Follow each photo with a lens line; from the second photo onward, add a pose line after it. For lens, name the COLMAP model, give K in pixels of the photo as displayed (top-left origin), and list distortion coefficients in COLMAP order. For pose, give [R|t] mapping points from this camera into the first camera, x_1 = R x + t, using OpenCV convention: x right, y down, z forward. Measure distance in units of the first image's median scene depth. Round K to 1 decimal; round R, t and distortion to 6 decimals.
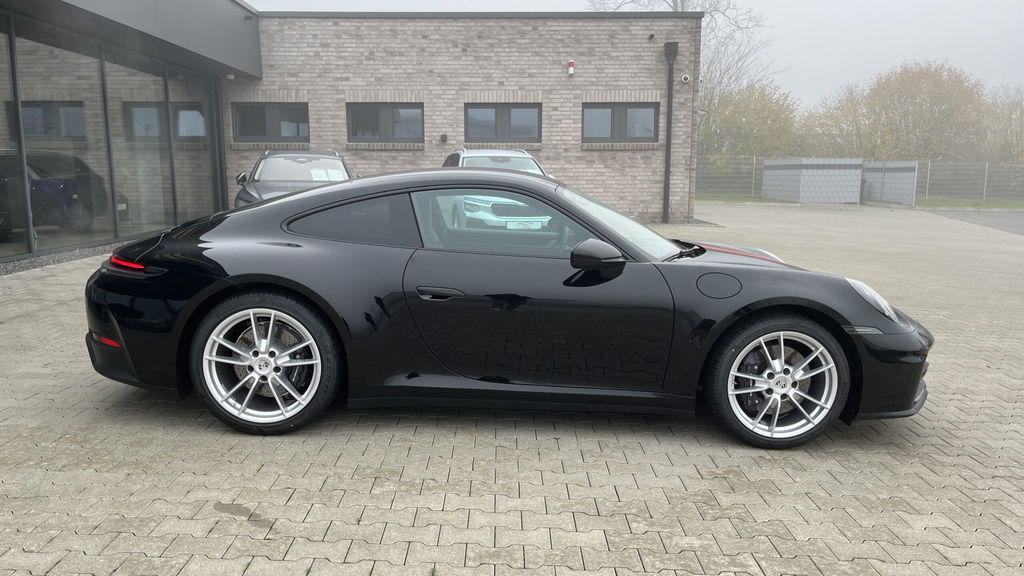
lens RADIAL K [[784.5, 0, 485.5], [0, 784.5, 310.5], [0, 0, 1]] dist [0.028093, -0.048136]
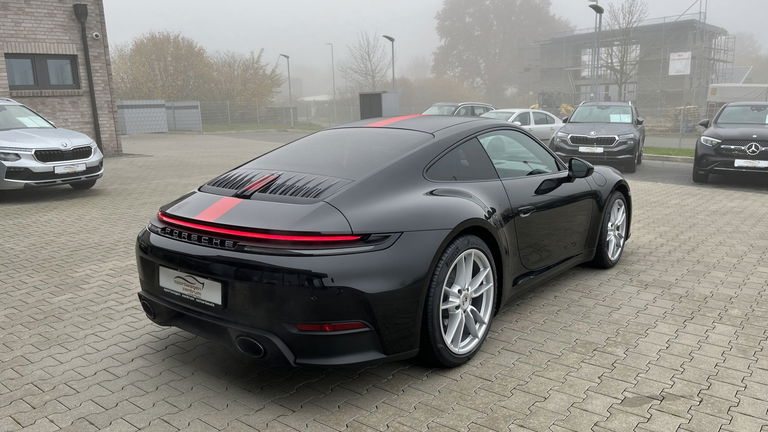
lens RADIAL K [[588.4, 0, 380.9], [0, 588.4, 213.7], [0, 0, 1]] dist [0.028093, -0.048136]
pose [[0.633275, -0.165932, 0.755929, -0.193462], [0.166207, 0.983114, 0.076562, -0.026248], [-0.755869, 0.077156, 0.650161, 0.110459]]
